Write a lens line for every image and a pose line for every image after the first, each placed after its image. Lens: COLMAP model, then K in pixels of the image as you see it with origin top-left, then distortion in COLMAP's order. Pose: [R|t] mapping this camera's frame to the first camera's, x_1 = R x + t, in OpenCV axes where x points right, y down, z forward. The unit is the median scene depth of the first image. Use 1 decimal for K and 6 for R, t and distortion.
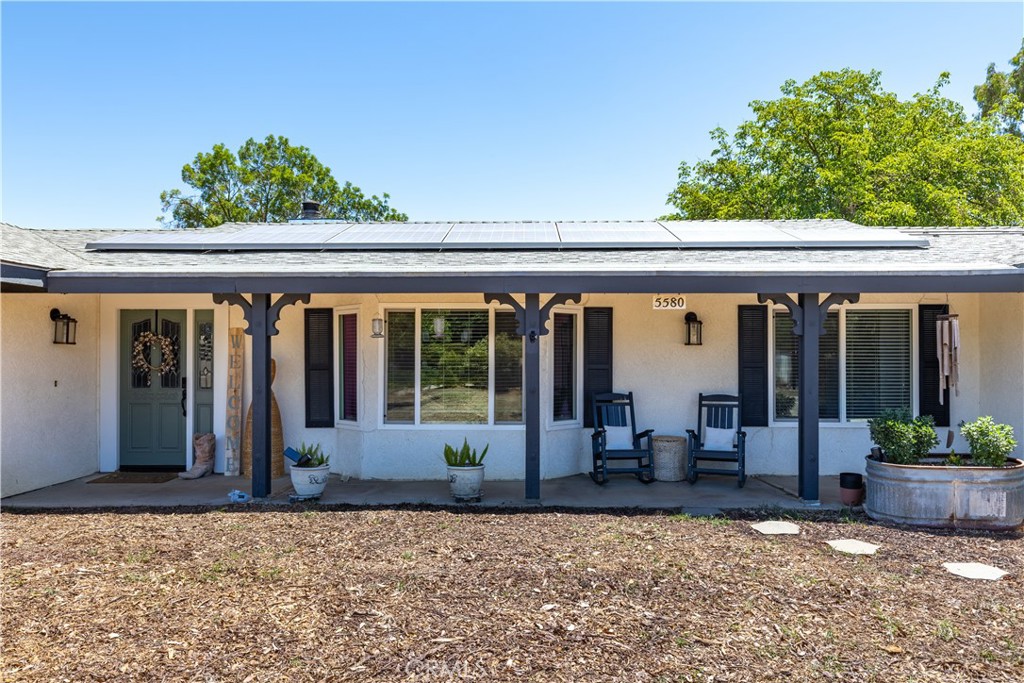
lens RADIAL K [[717.7, 0, 508.3], [0, 717.7, 357.4], [0, 0, 1]] dist [-0.016788, 0.001670]
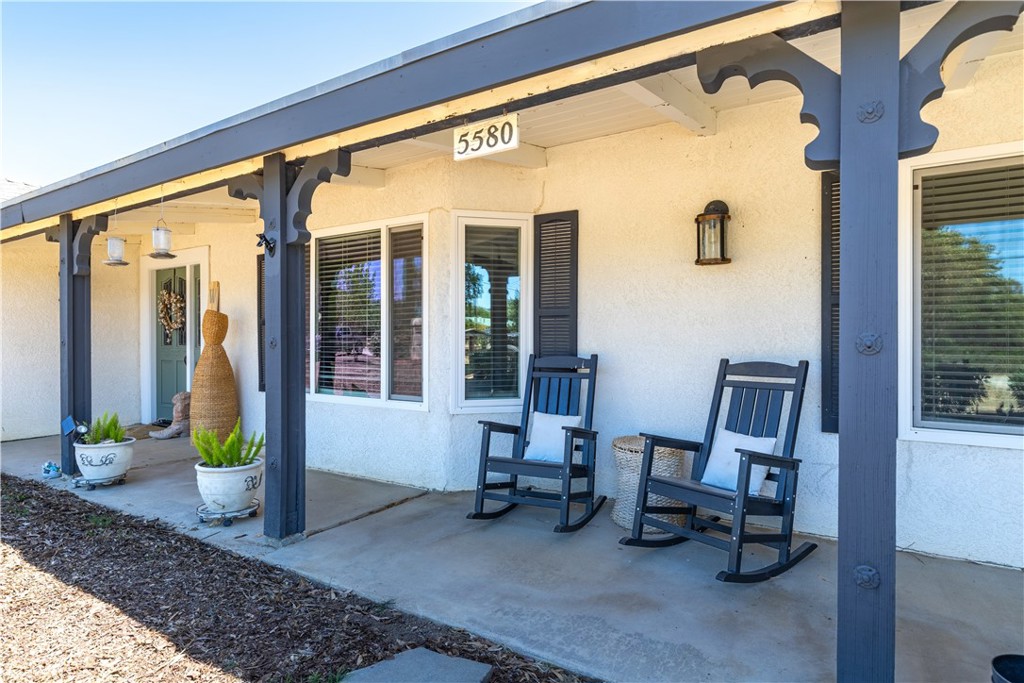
lens RADIAL K [[557.4, 0, 506.3], [0, 557.4, 344.6], [0, 0, 1]] dist [-0.001213, 0.000824]
pose [[0.856489, 0.003317, -0.516154, 0.332133], [0.001402, 0.999961, 0.008753, 0.036014], [0.516163, -0.008220, 0.856451, 0.583702]]
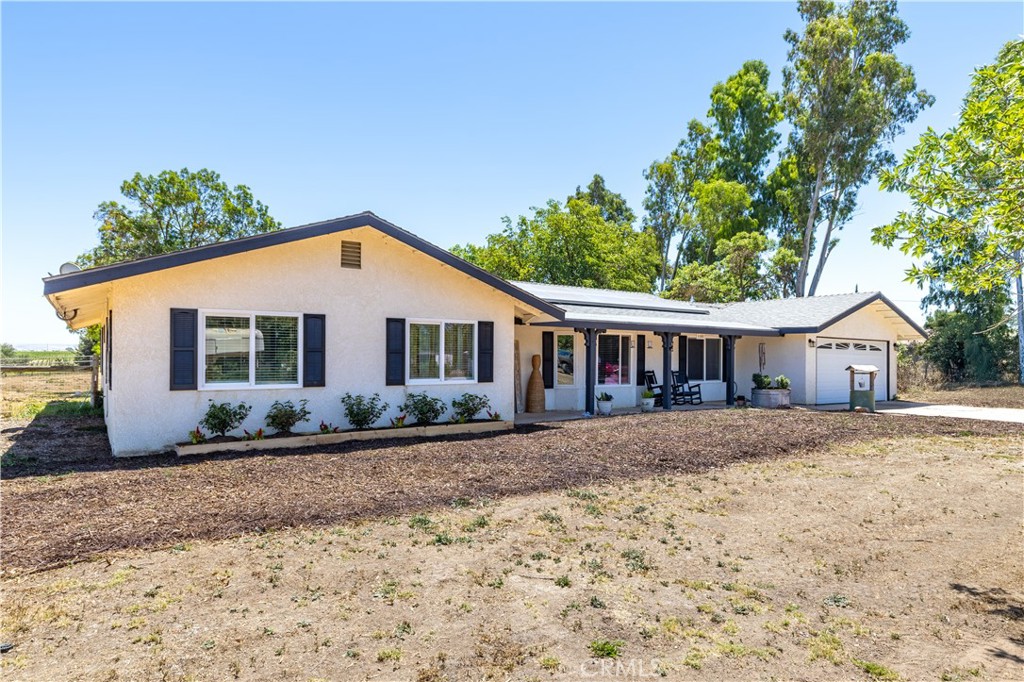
lens RADIAL K [[605.3, 0, 507.1], [0, 605.3, 357.1], [0, 0, 1]] dist [-0.001101, -0.000616]
pose [[0.803049, 0.005632, 0.595886, -1.445478], [-0.009777, 0.999945, 0.003725, 0.001175], [-0.595832, -0.008817, 0.803060, -0.358898]]
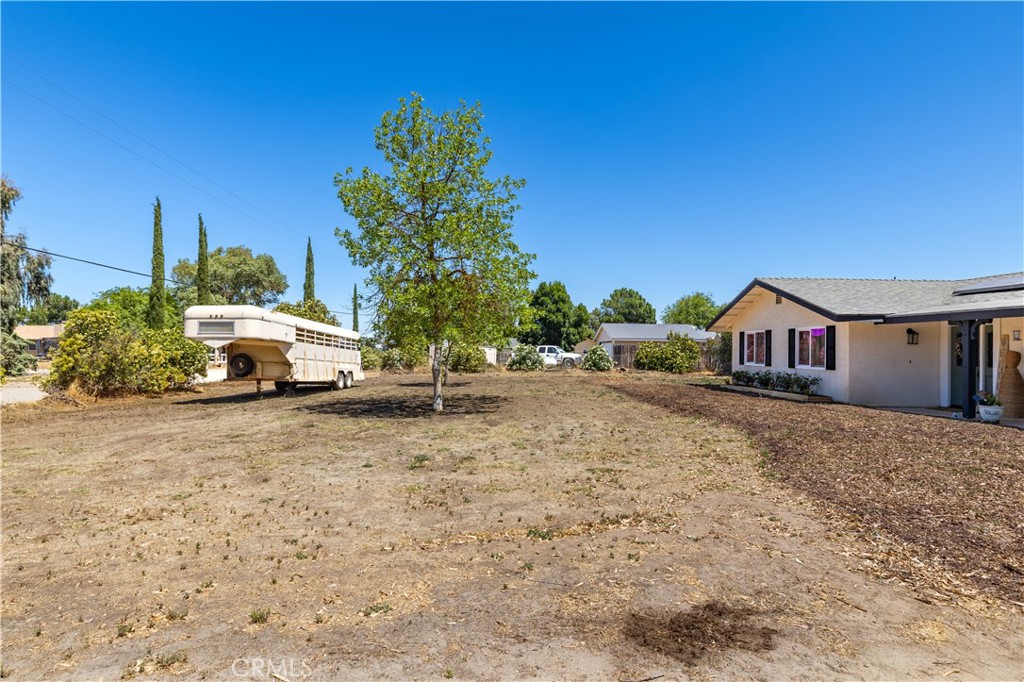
lens RADIAL K [[557.4, 0, 506.3], [0, 557.4, 344.1], [0, 0, 1]] dist [-0.001213, 0.000824]
pose [[0.067955, -0.005435, -0.997674, 0.960444], [-0.005321, 0.999969, -0.005810, -0.001691], [0.997674, 0.005704, 0.067924, -0.361294]]
